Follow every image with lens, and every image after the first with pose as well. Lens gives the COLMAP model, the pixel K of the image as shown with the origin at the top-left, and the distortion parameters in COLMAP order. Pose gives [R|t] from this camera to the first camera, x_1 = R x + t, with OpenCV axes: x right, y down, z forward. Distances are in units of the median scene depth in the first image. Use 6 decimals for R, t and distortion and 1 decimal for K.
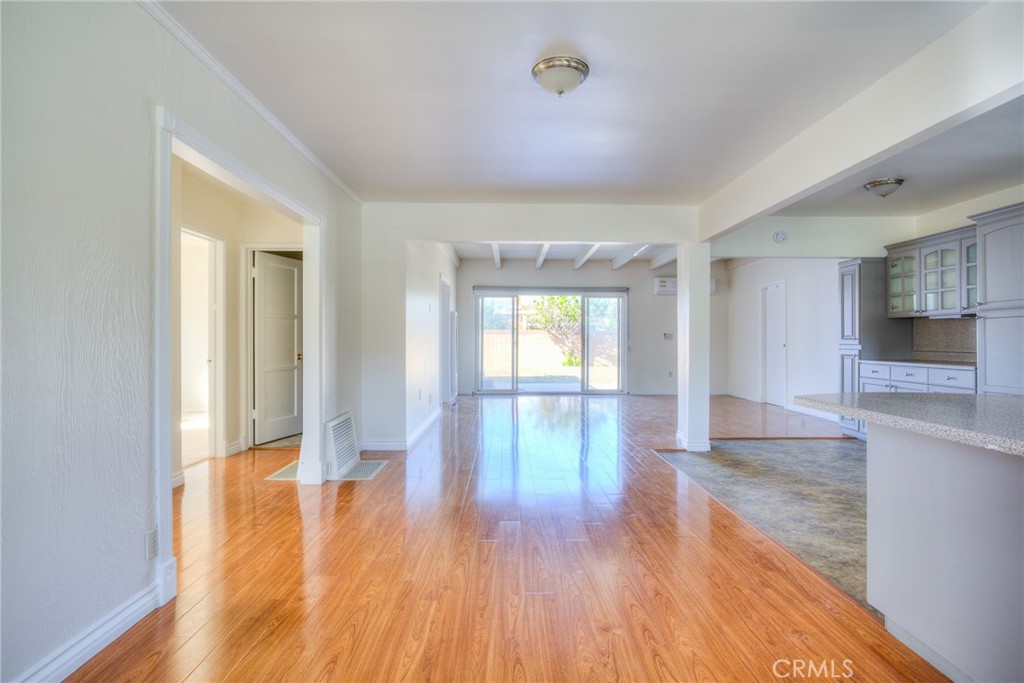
lens RADIAL K [[499.9, 0, 512.6], [0, 499.9, 339.8], [0, 0, 1]] dist [-0.015696, 0.002337]
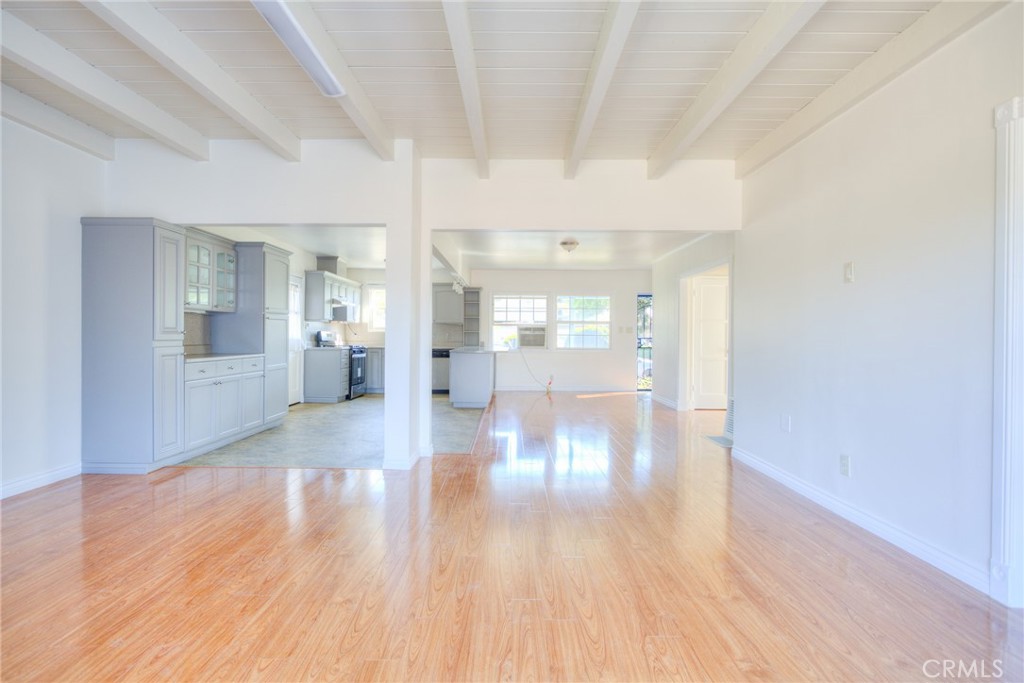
lens RADIAL K [[499.9, 0, 512.2], [0, 499.9, 335.4], [0, 0, 1]] dist [-0.015696, 0.002337]
pose [[-0.999853, -0.008413, 0.014916, 0.097434], [-0.008396, 0.999964, 0.001219, -0.000897], [-0.014926, 0.001093, -0.999888, 0.970243]]
